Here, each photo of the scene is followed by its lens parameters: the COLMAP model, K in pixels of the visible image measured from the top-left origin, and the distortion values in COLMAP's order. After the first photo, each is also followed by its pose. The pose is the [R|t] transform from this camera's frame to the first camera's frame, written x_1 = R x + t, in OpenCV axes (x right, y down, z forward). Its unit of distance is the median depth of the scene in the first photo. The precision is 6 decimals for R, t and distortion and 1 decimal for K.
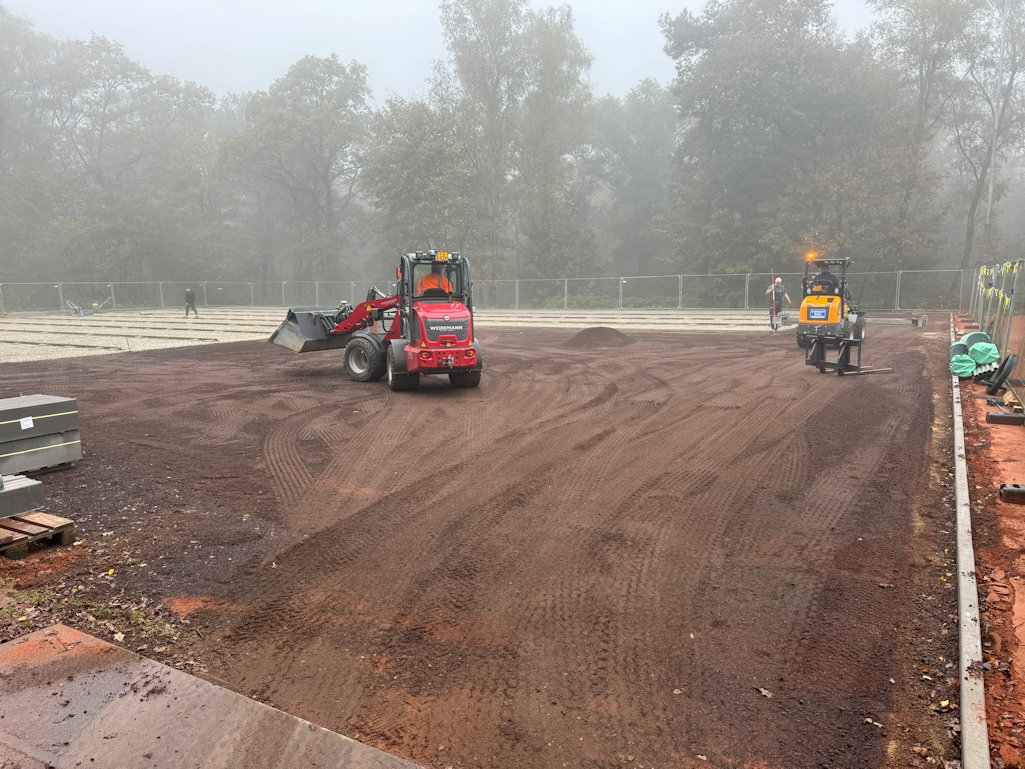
lens RADIAL K [[718.9, 0, 517.0], [0, 718.9, 389.7], [0, 0, 1]] dist [0.021785, -0.012975]
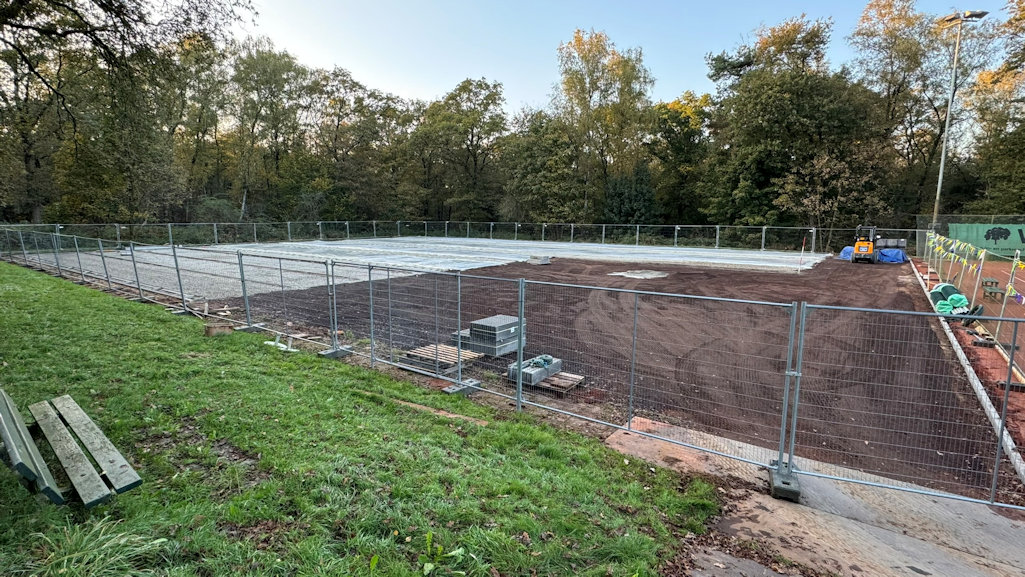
lens RADIAL K [[498.2, 0, 510.5], [0, 498.2, 285.6], [0, 0, 1]] dist [-0.000151, -0.000666]
pose [[0.994044, 0.032471, -0.104032, -0.077602], [-0.032783, 0.999462, -0.001292, -0.012849], [0.103934, 0.004694, 0.994573, -0.077619]]
